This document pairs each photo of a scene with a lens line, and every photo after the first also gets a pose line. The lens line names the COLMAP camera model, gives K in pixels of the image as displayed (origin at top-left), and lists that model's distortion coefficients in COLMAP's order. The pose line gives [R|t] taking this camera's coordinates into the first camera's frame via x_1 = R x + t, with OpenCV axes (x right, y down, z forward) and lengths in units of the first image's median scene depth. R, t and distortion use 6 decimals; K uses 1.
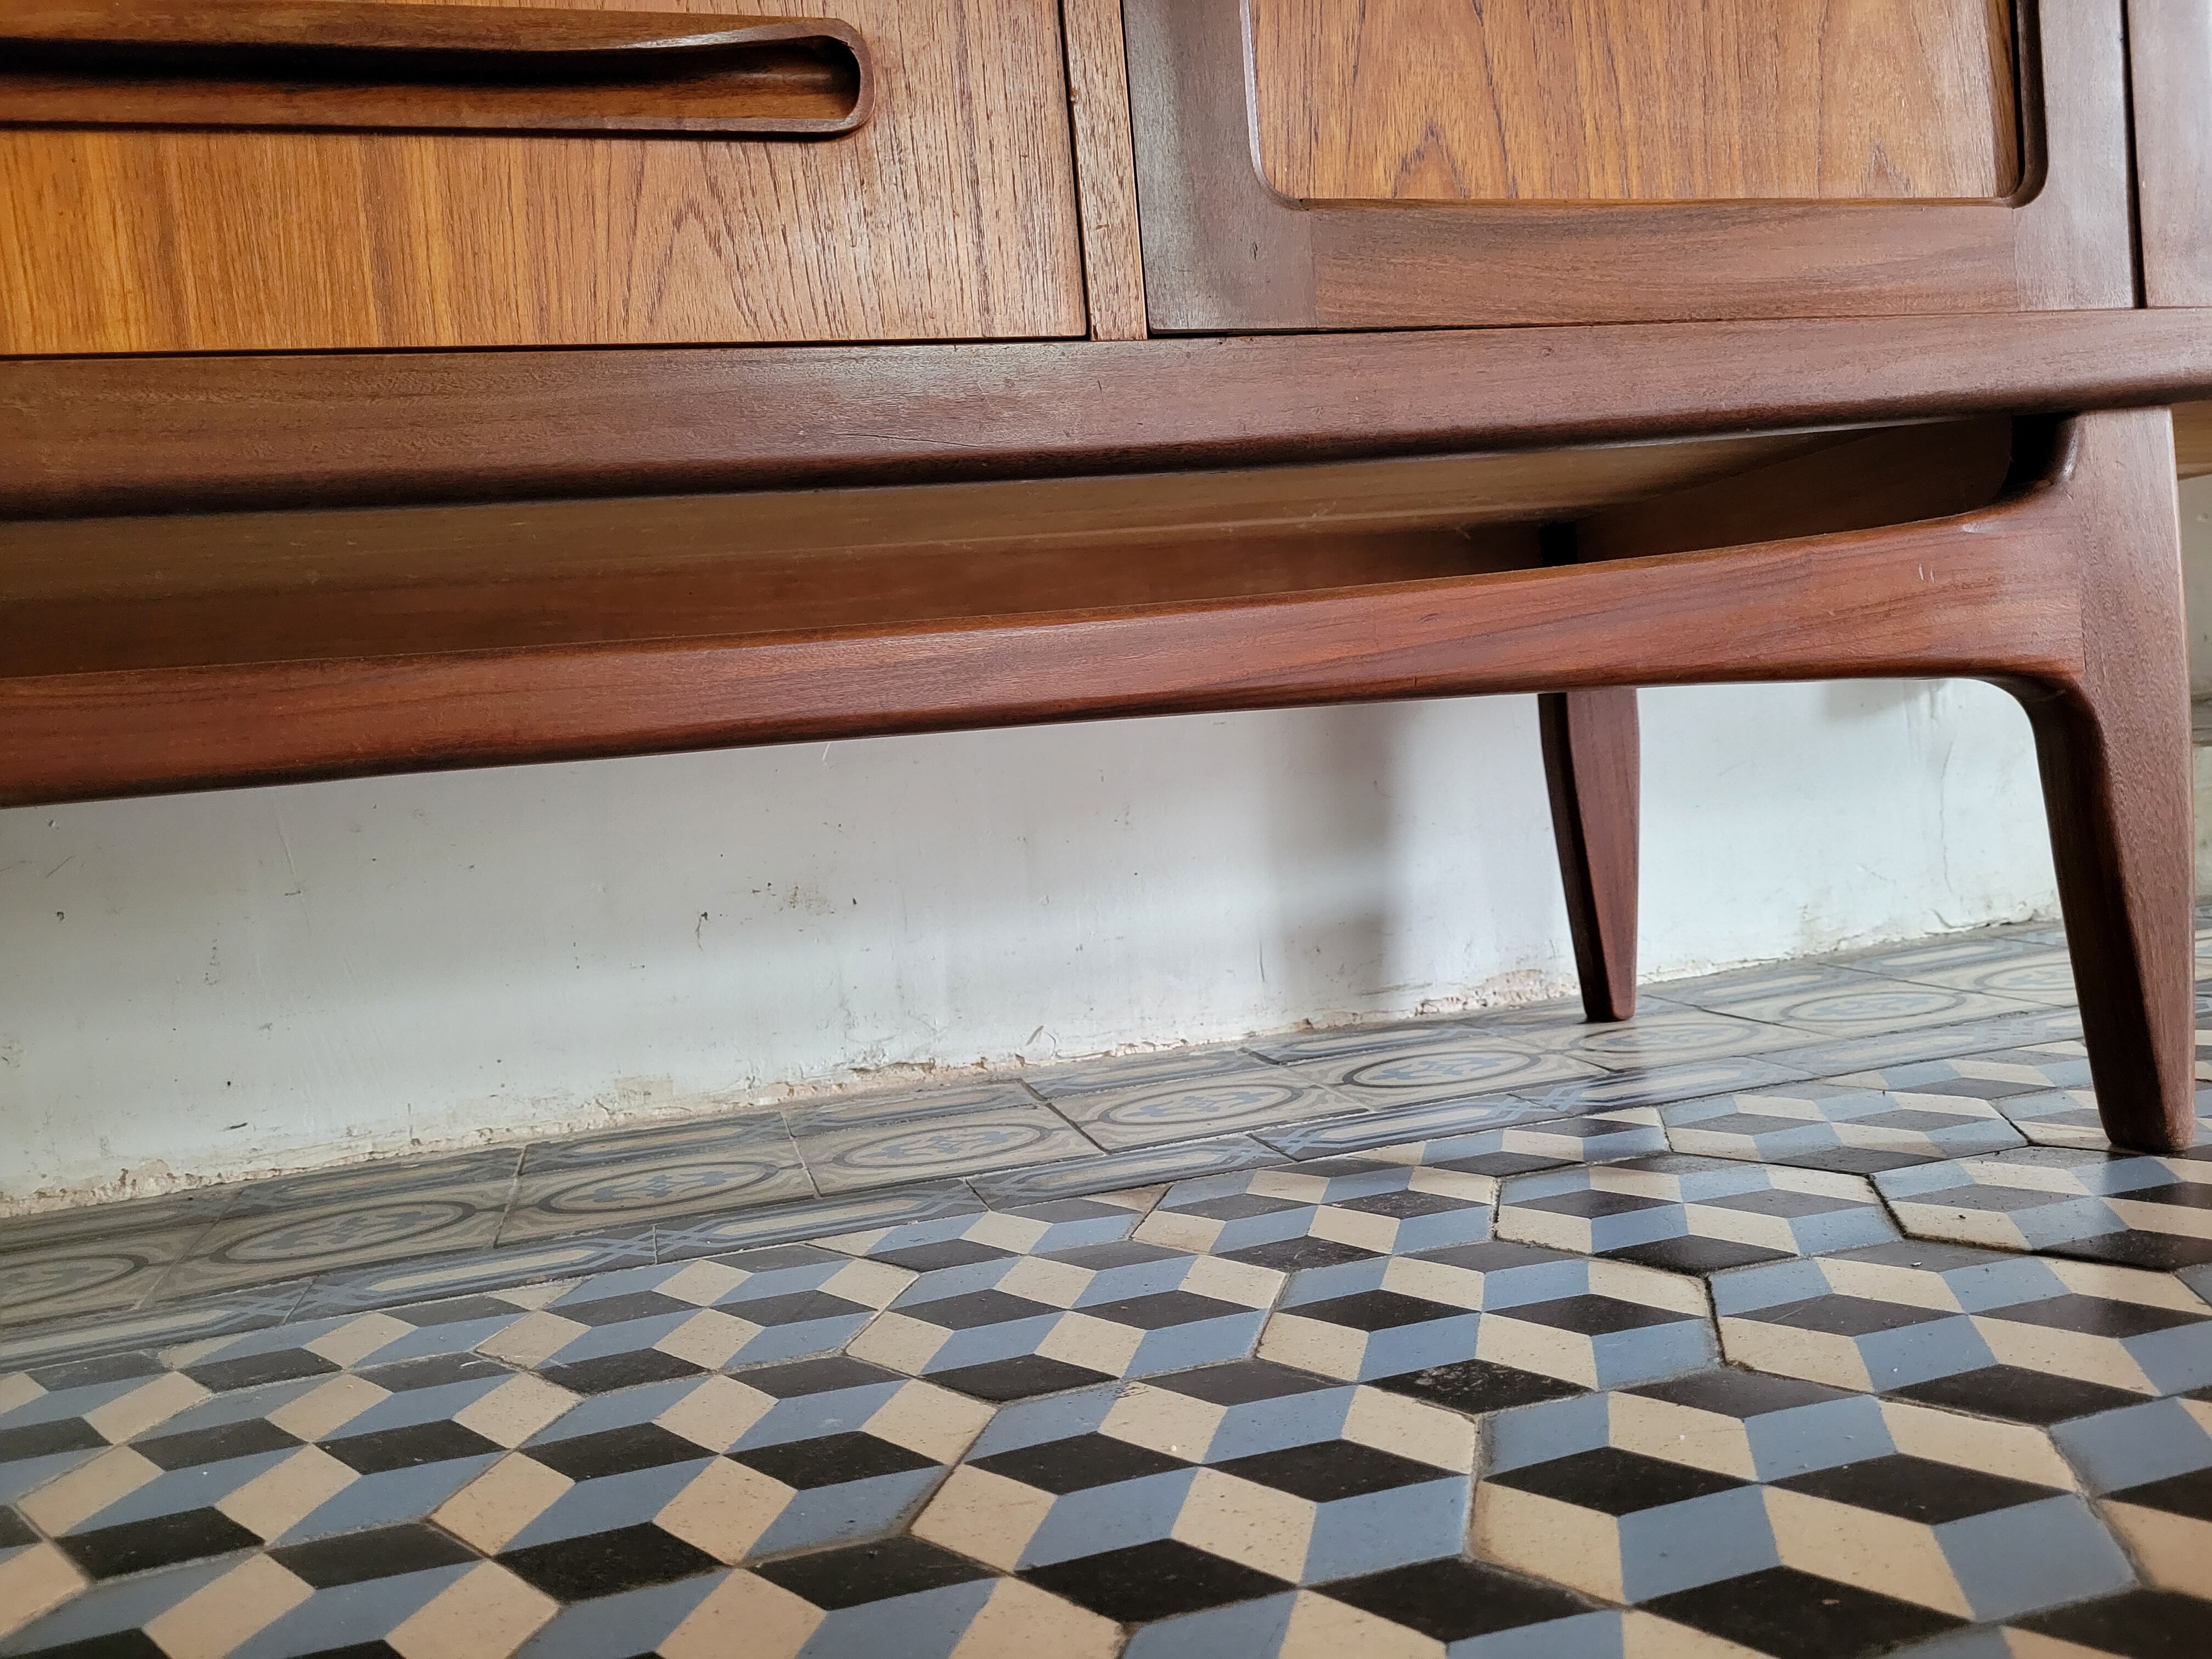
lens RADIAL K [[1678.1, 0, 1107.8], [0, 1678.1, 829.5], [0, 0, 1]] dist [0.054236, -0.045153]
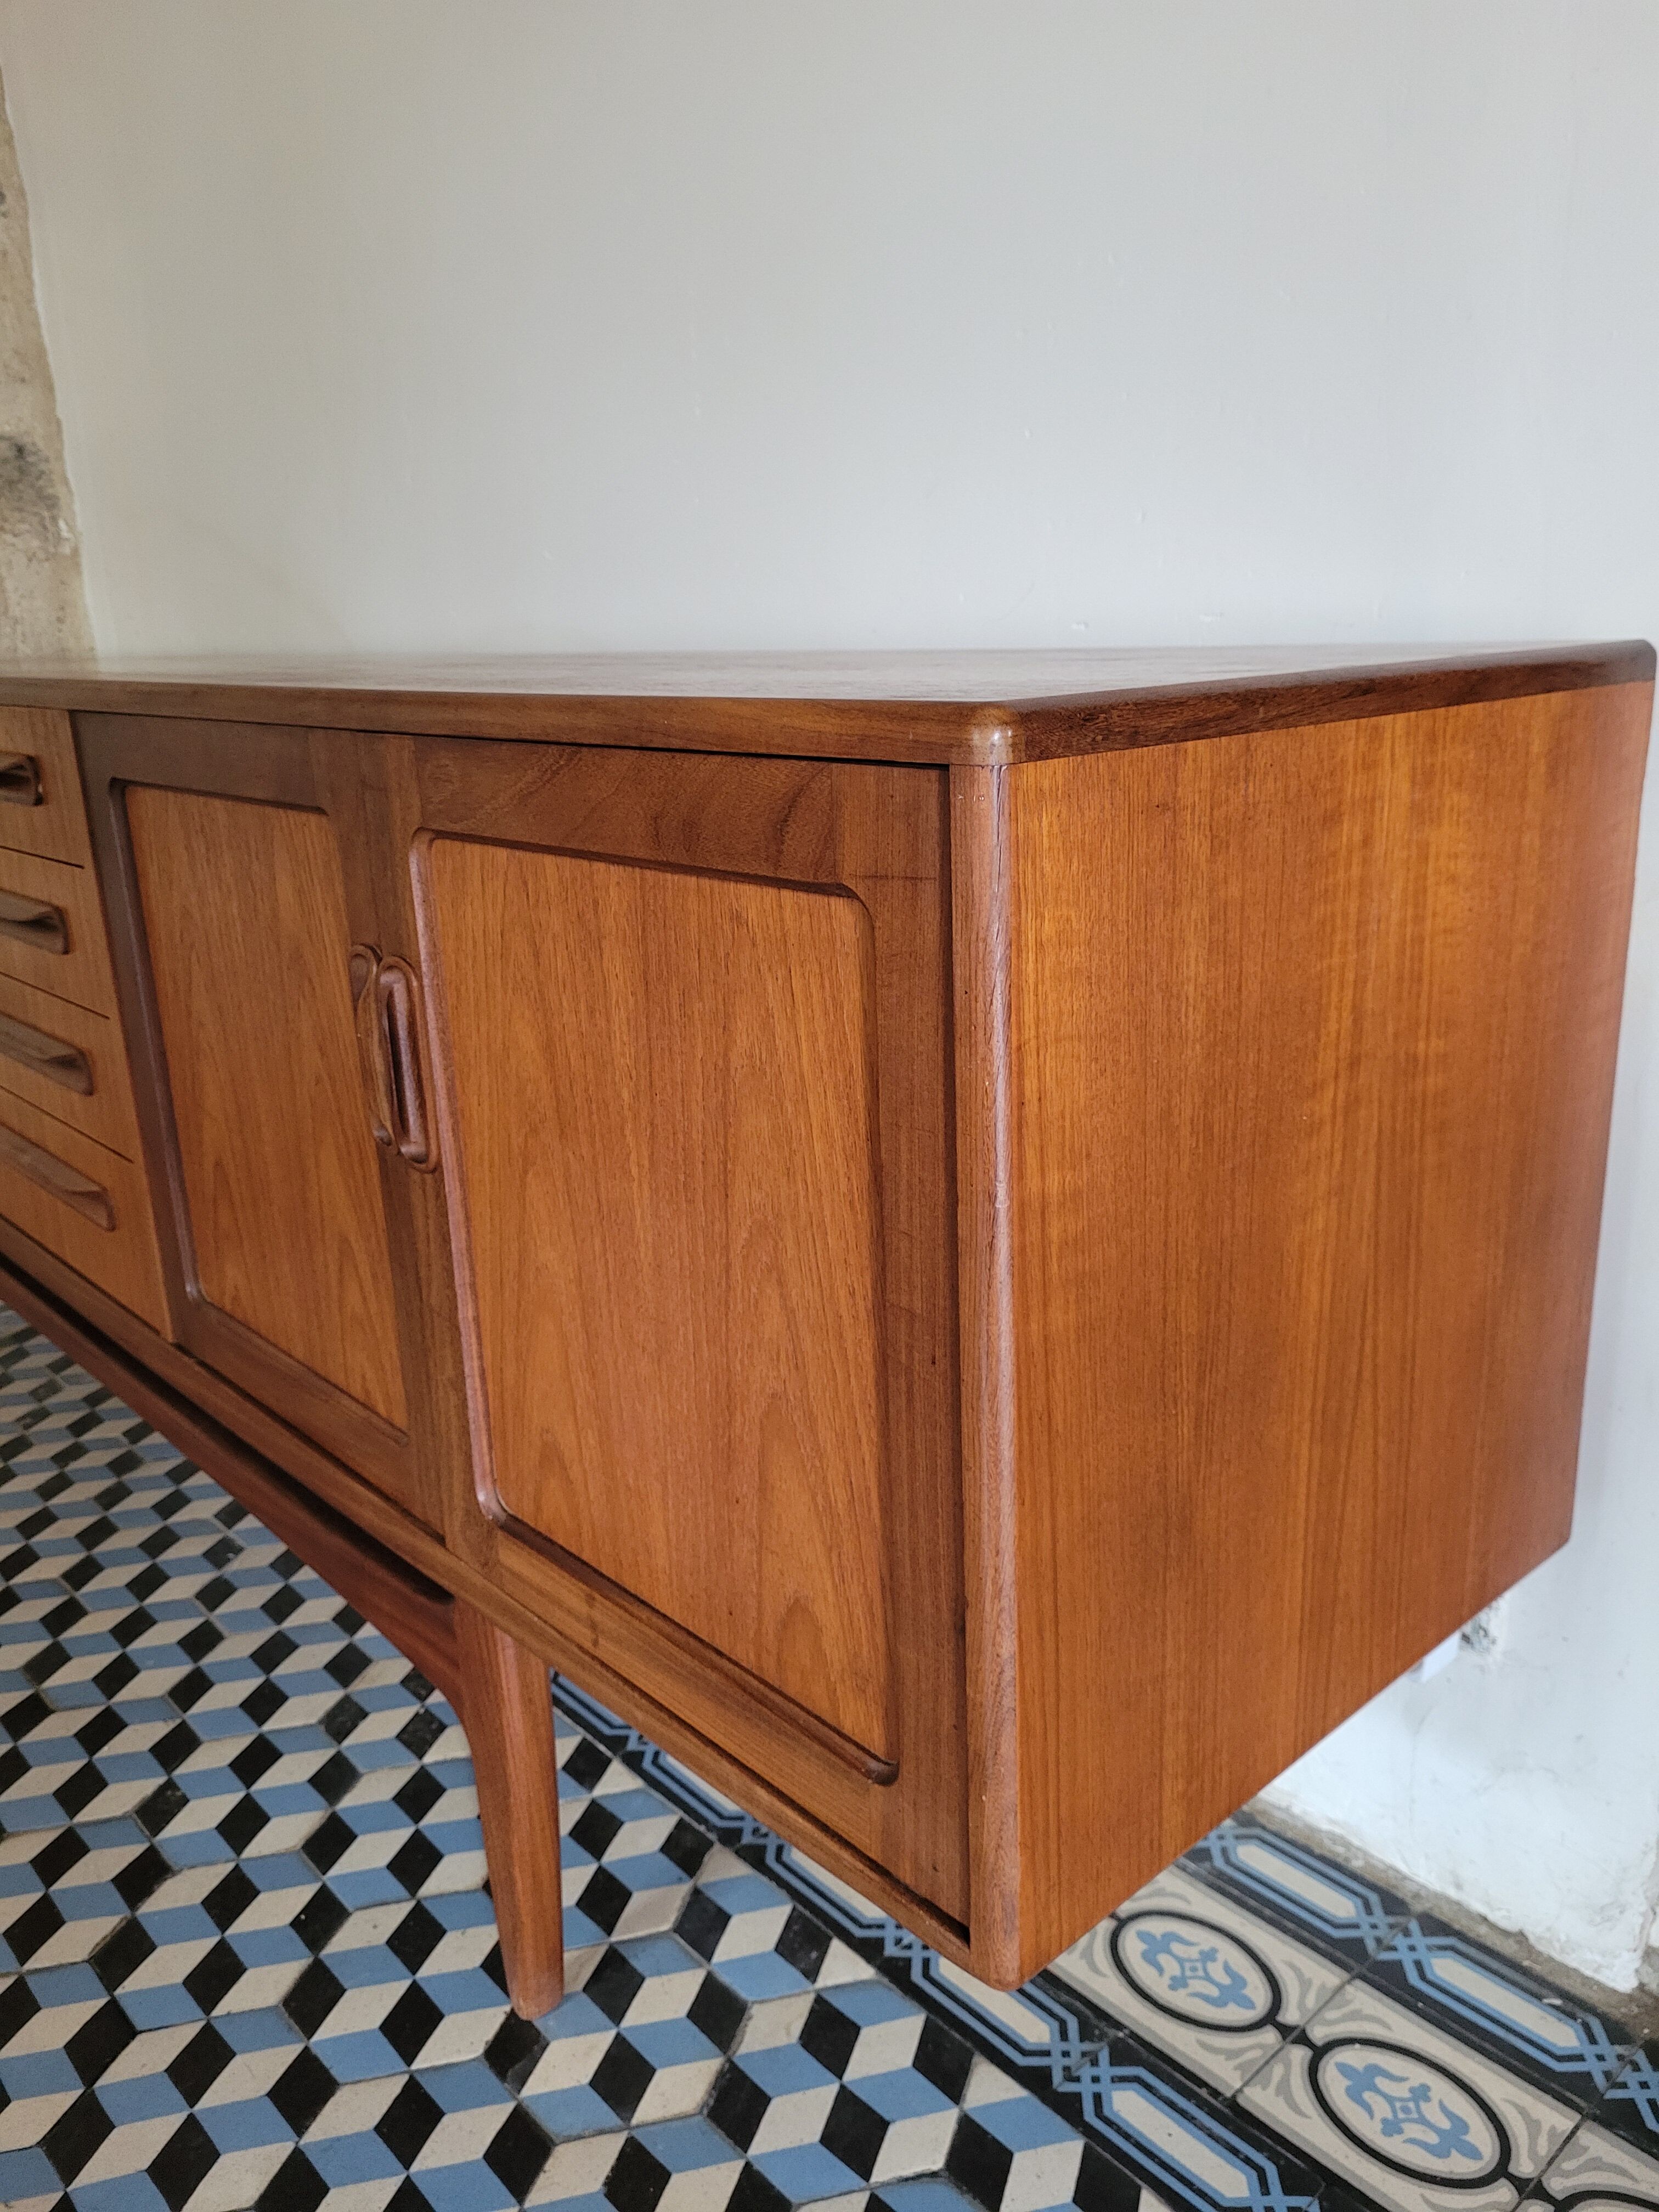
lens RADIAL K [[1678.1, 0, 834.8], [0, 1678.1, 1117.1], [0, 0, 1]] dist [0.054236, -0.045153]
pose [[0.450562, 0.325591, -0.831255, 1.735852], [-0.046151, 0.938372, 0.342532, -1.094864], [0.891552, -0.115969, 0.437820, 0.657778]]
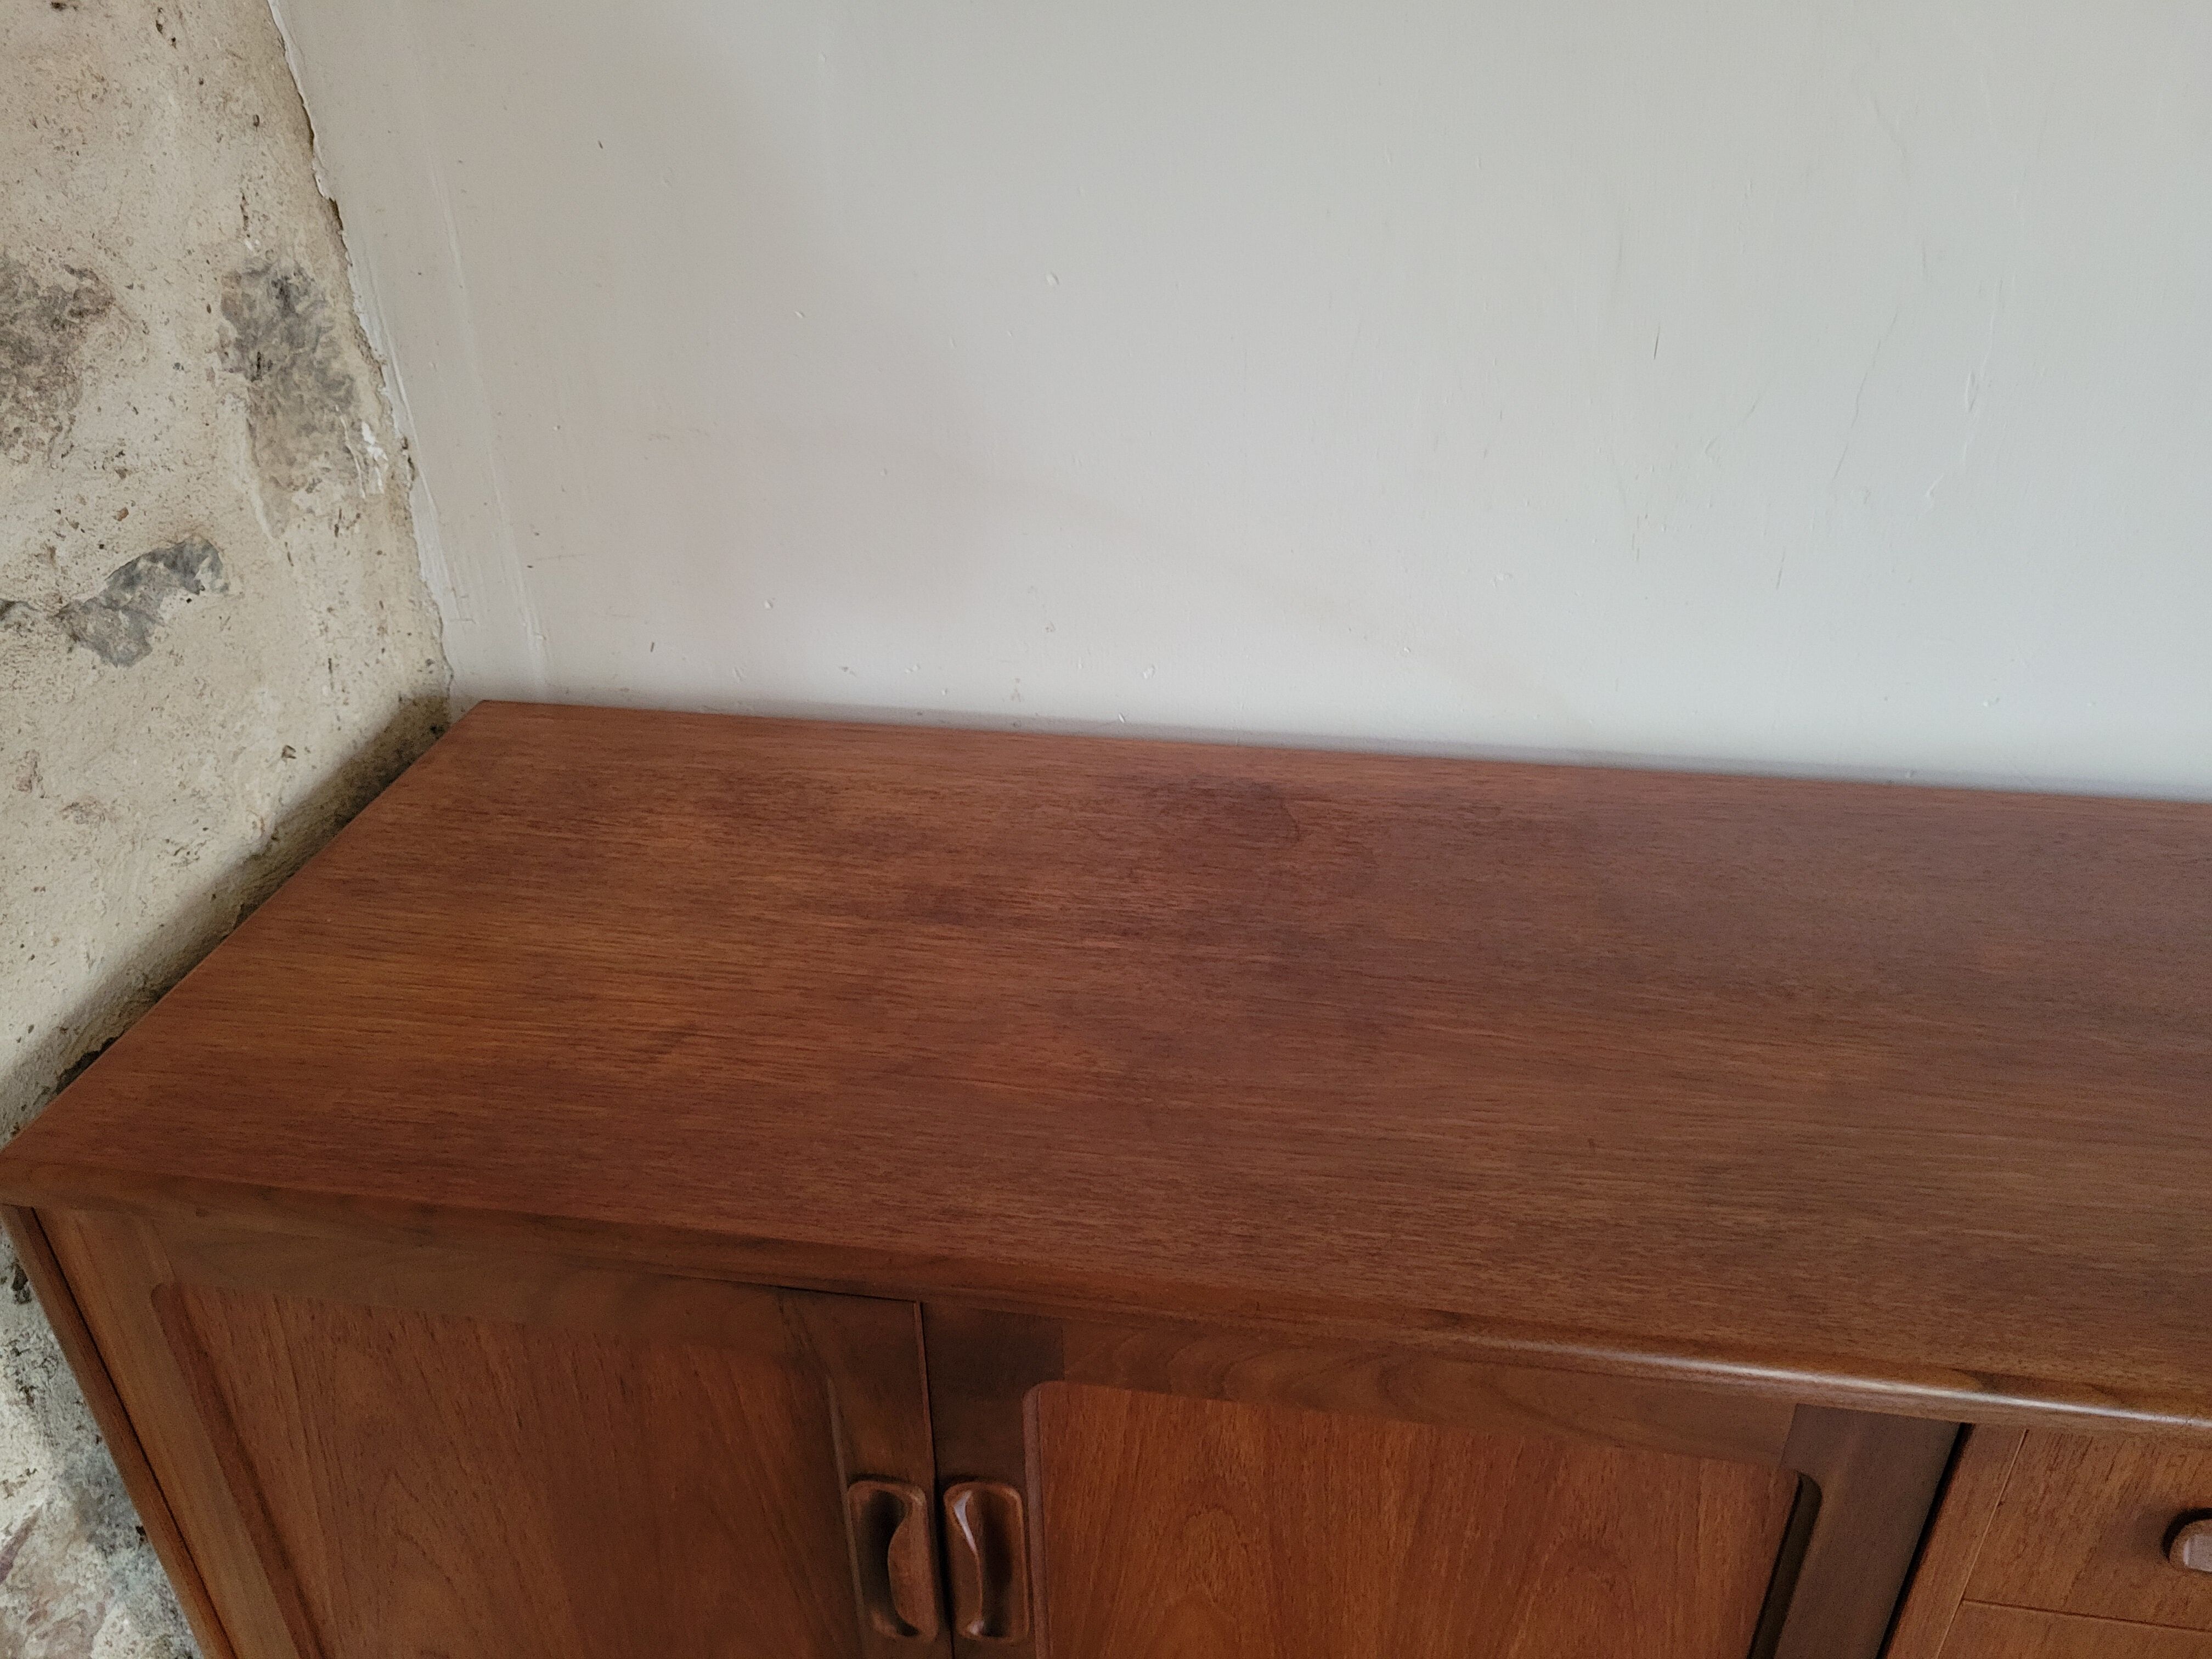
lens RADIAL K [[1678.1, 0, 1086.9], [0, 1678.1, 832.3], [0, 0, 1]] dist [0.054236, -0.045153]
pose [[0.908277, 0.276503, -0.313972, -0.956305], [-0.083147, 0.854799, 0.512255, -1.500880], [0.410023, -0.439164, 0.799385, -0.207953]]
